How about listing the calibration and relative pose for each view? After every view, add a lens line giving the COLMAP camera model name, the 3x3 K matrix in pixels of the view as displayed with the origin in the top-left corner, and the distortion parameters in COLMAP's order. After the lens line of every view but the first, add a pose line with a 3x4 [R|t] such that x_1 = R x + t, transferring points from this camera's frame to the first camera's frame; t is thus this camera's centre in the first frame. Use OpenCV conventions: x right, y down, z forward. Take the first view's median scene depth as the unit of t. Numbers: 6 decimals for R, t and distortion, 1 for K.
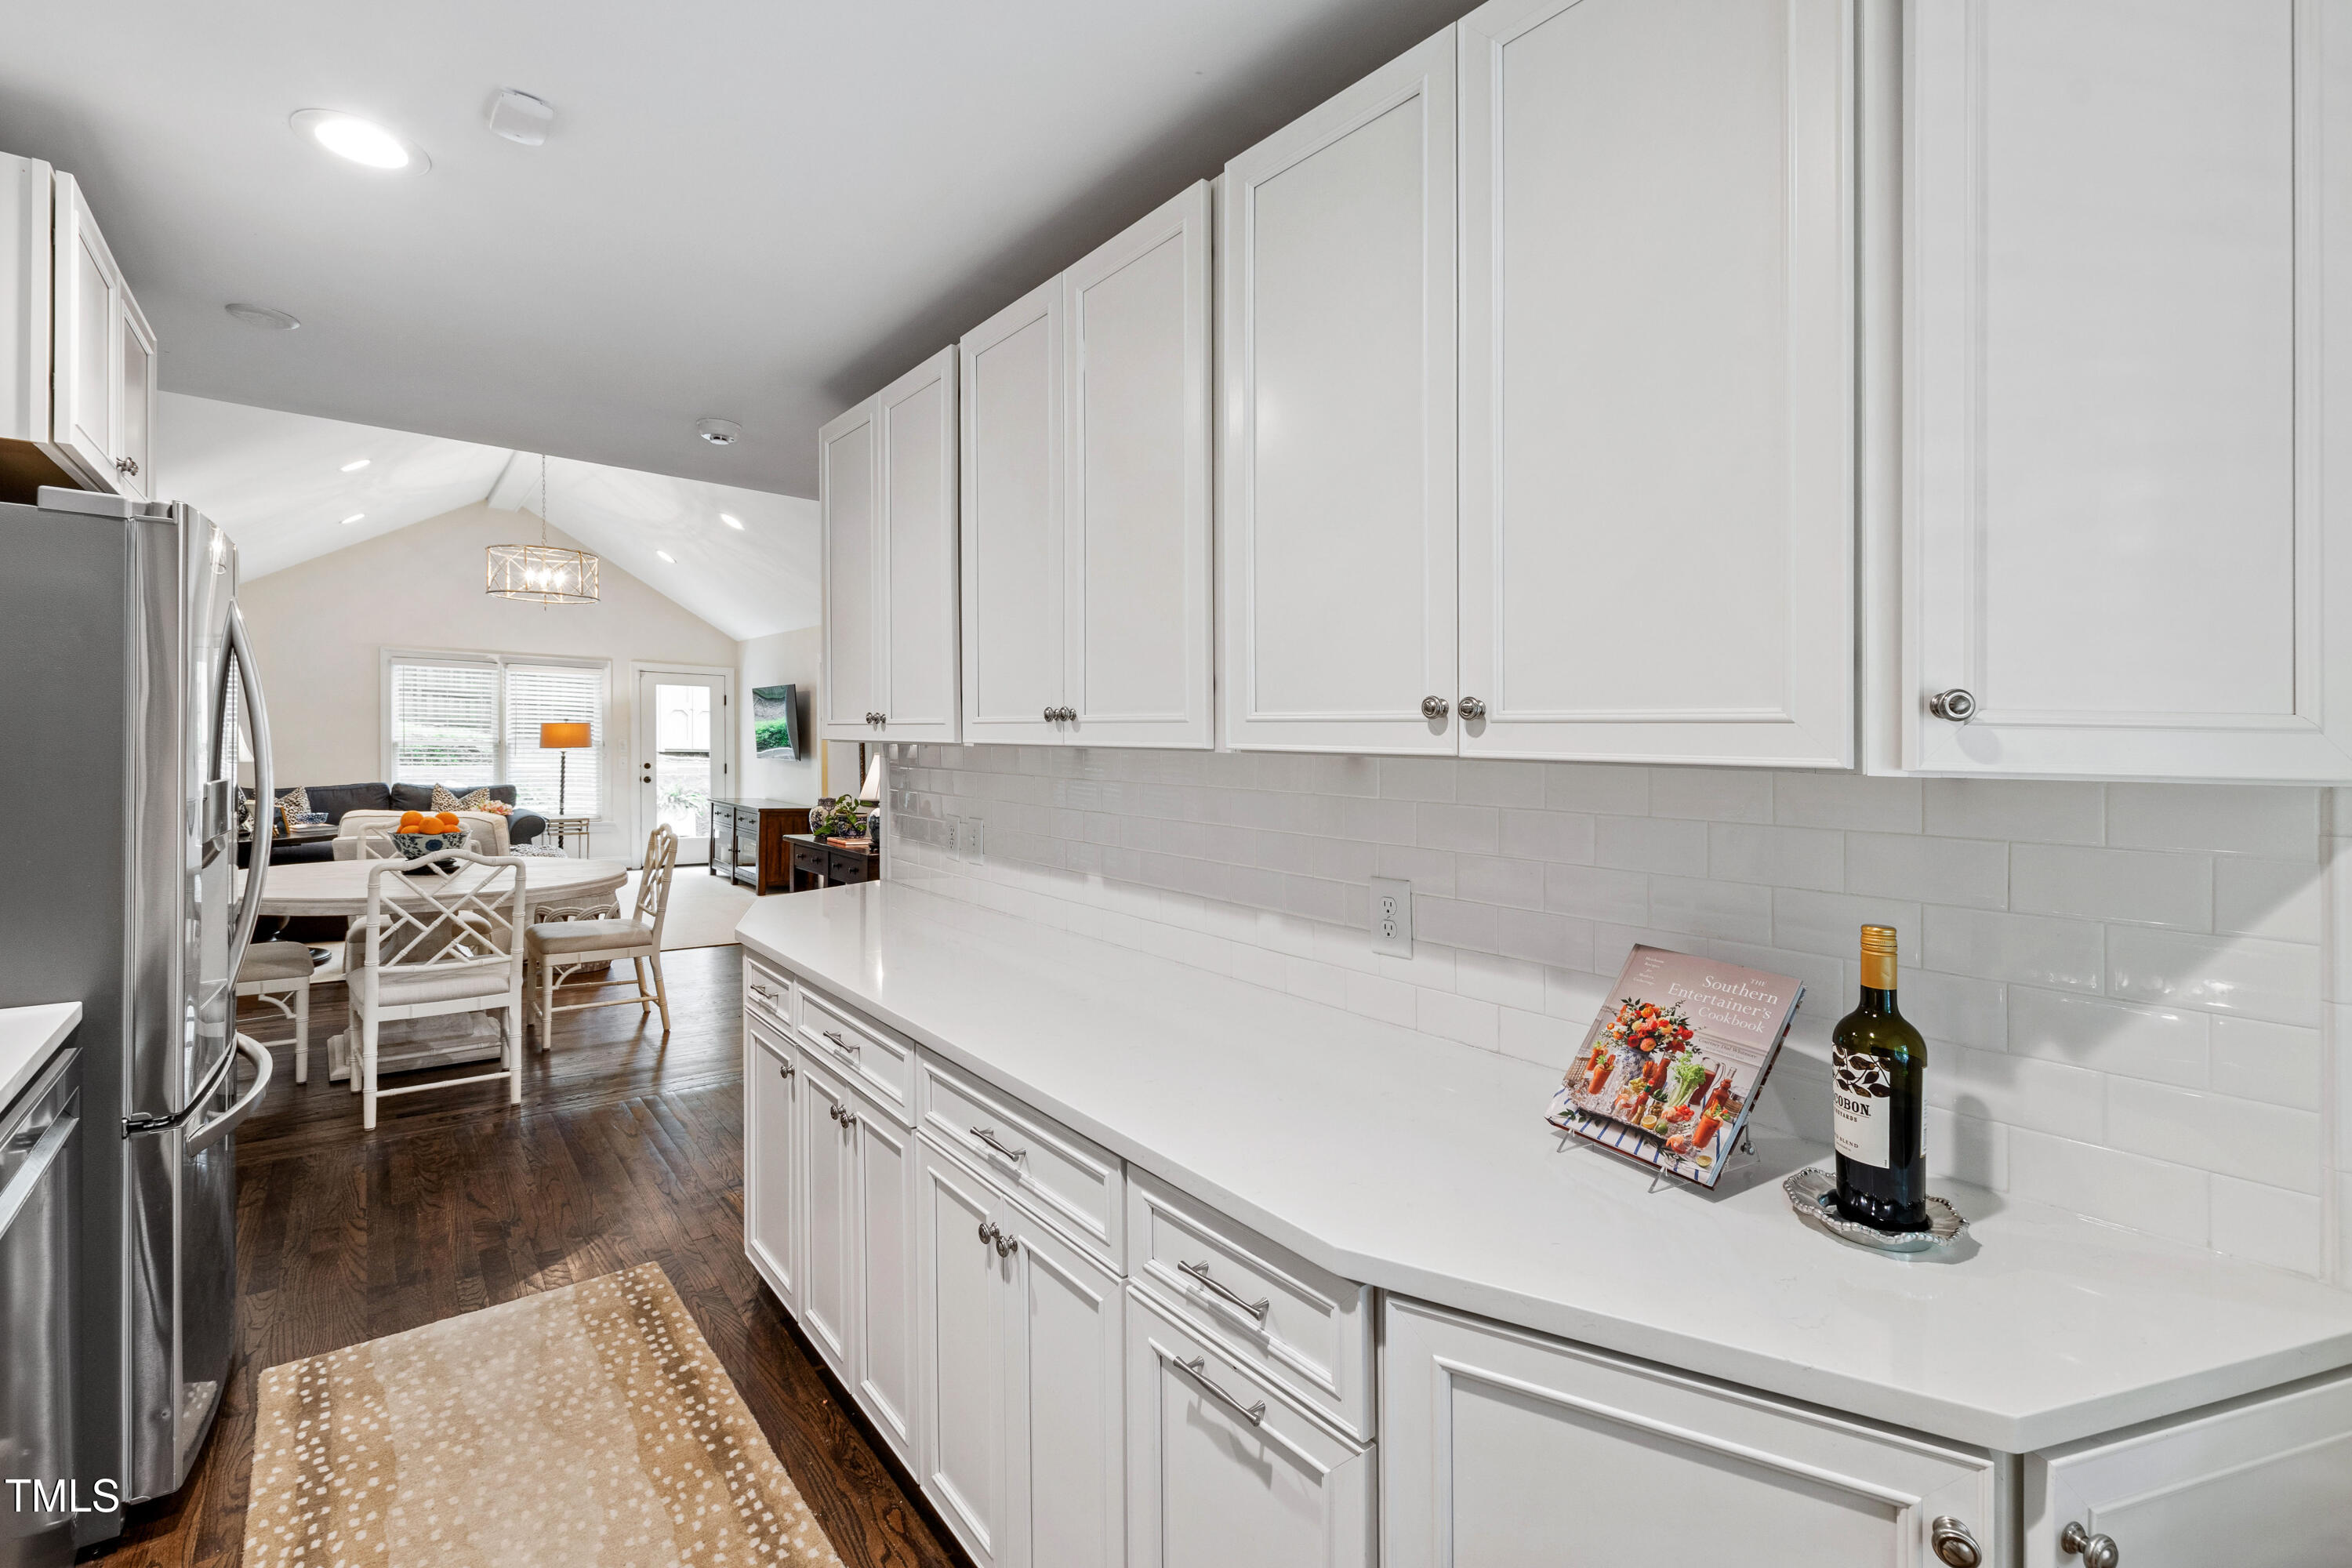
lens RADIAL K [[1027.7, 0, 1177.4], [0, 1027.7, 793.7], [0, 0, 1]] dist [-0.010042, -0.000167]
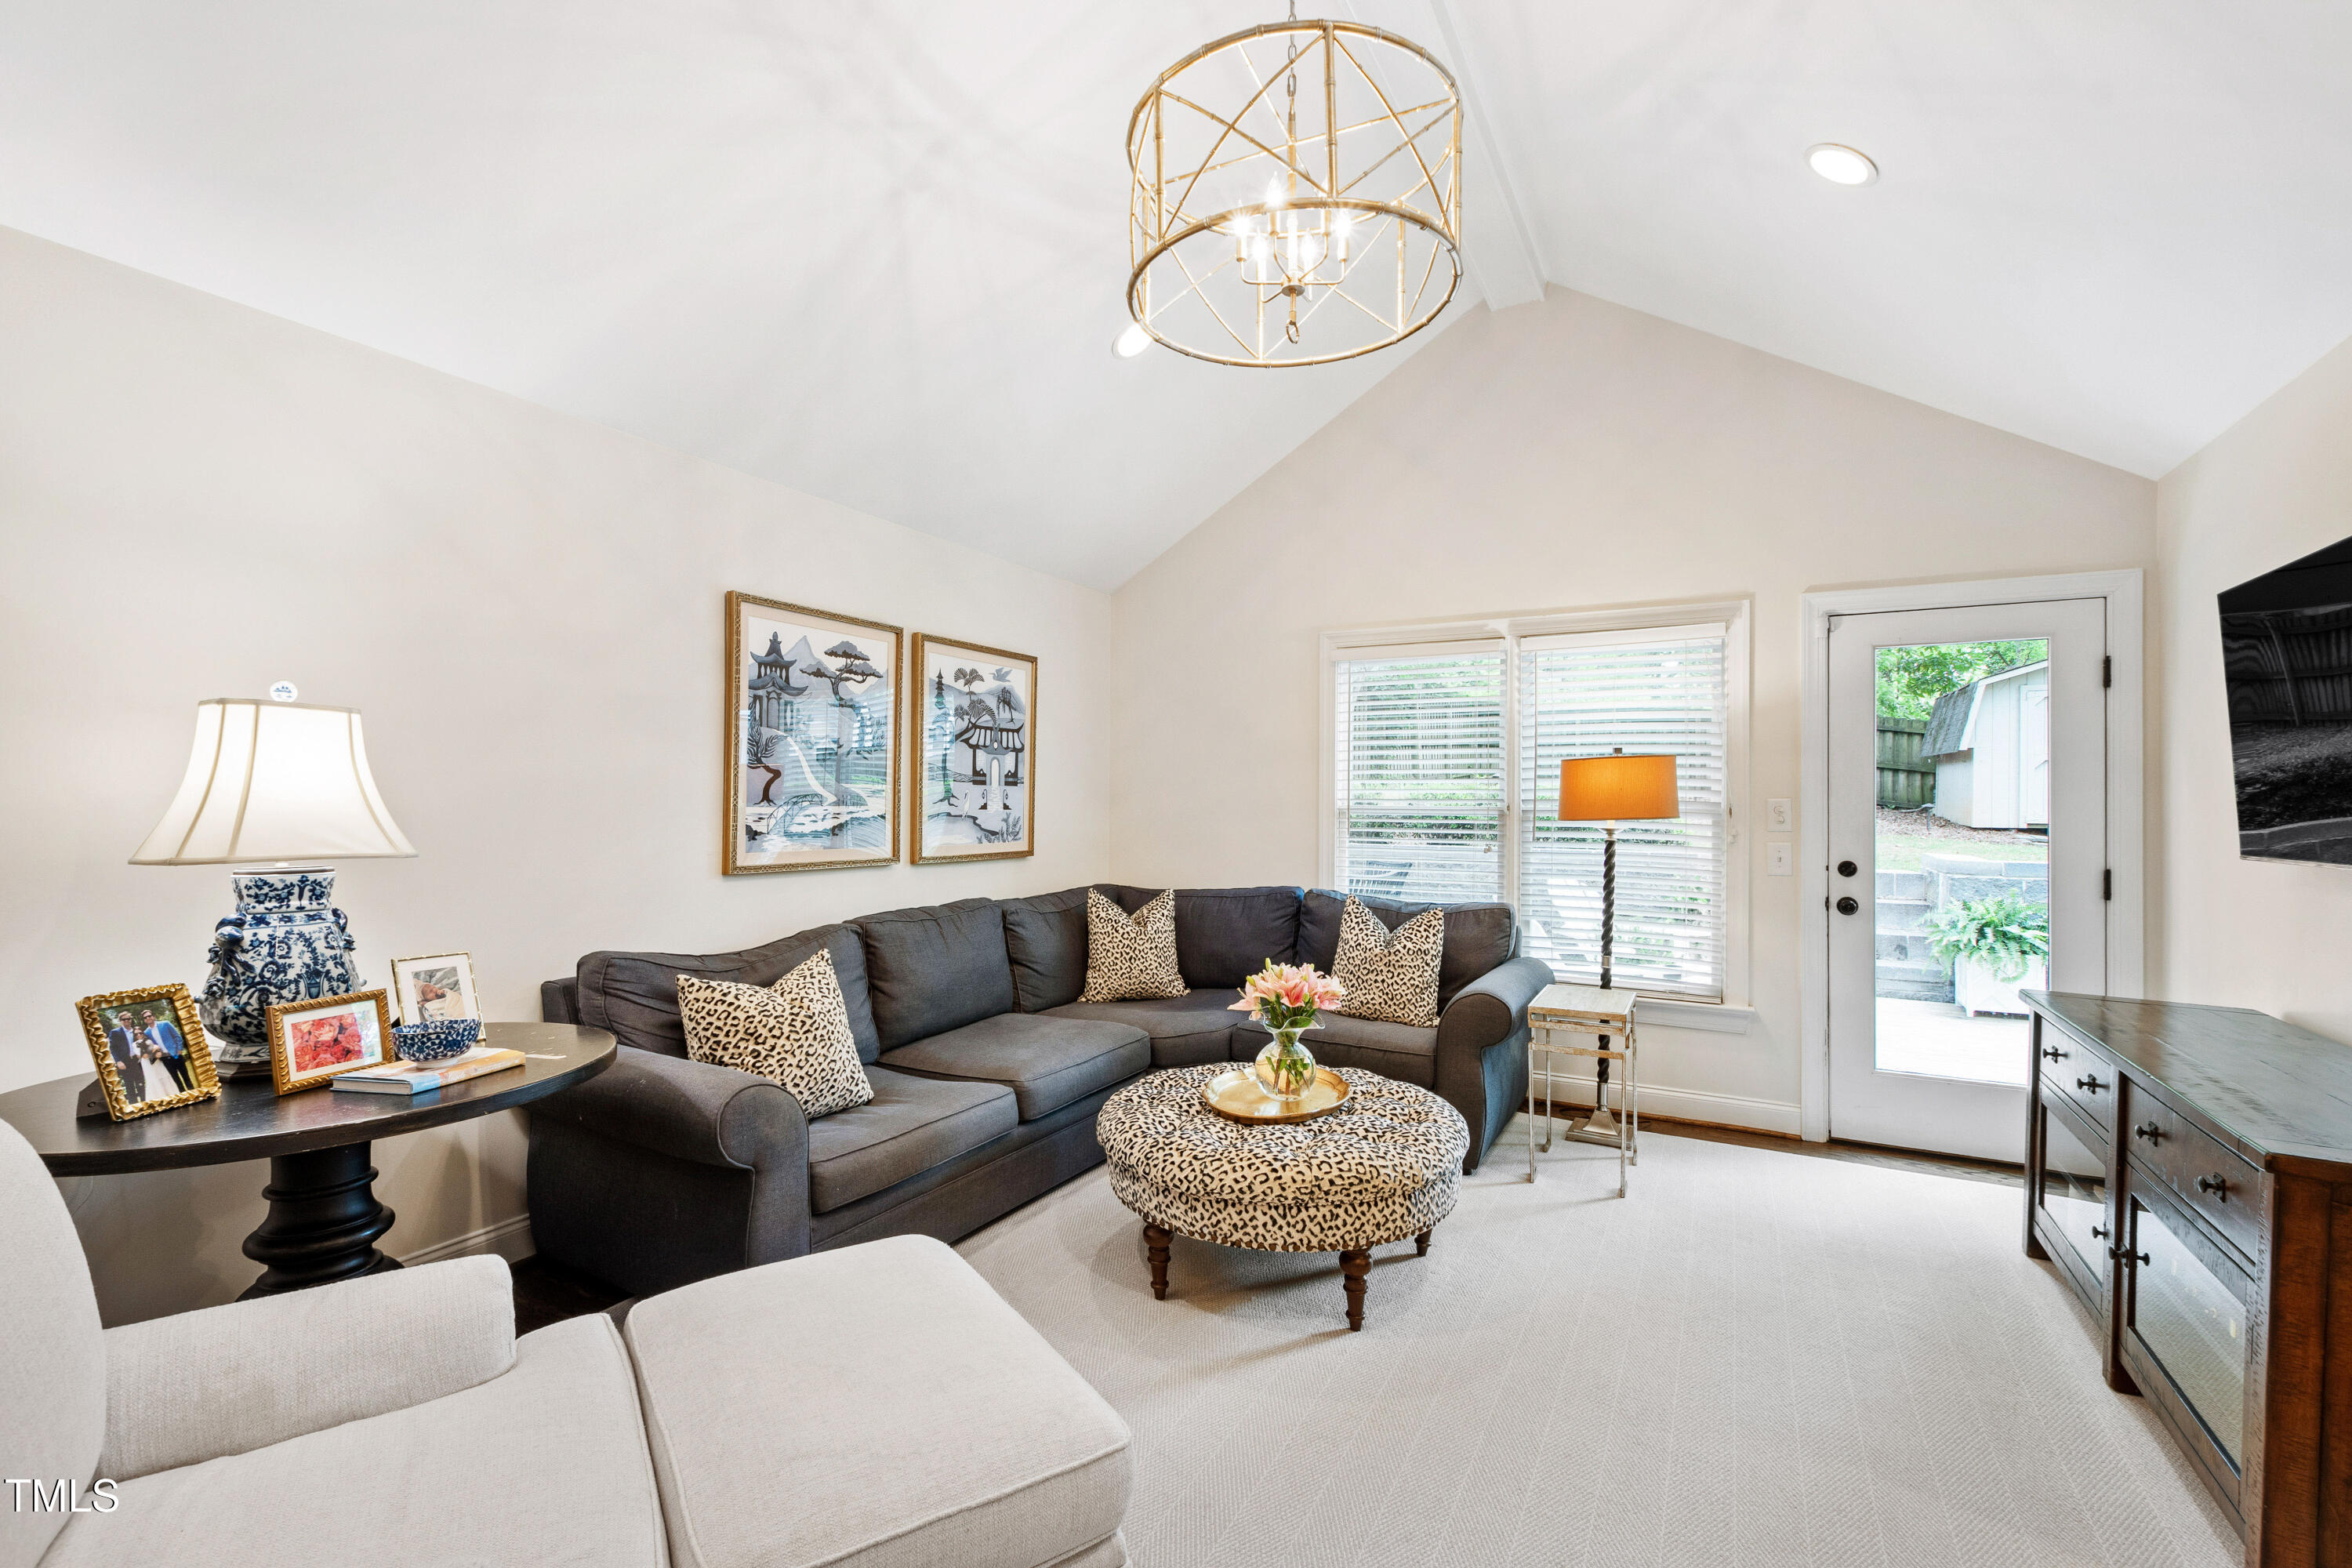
lens RADIAL K [[1027.7, 0, 1177.4], [0, 1027.7, 793.7], [0, 0, 1]] dist [-0.010042, -0.000167]
pose [[0.383036, -0.026765, -0.923346, -0.290856], [-0.045613, 0.997813, -0.047845, -0.027440], [0.922607, 0.060443, 0.380977, 0.686418]]
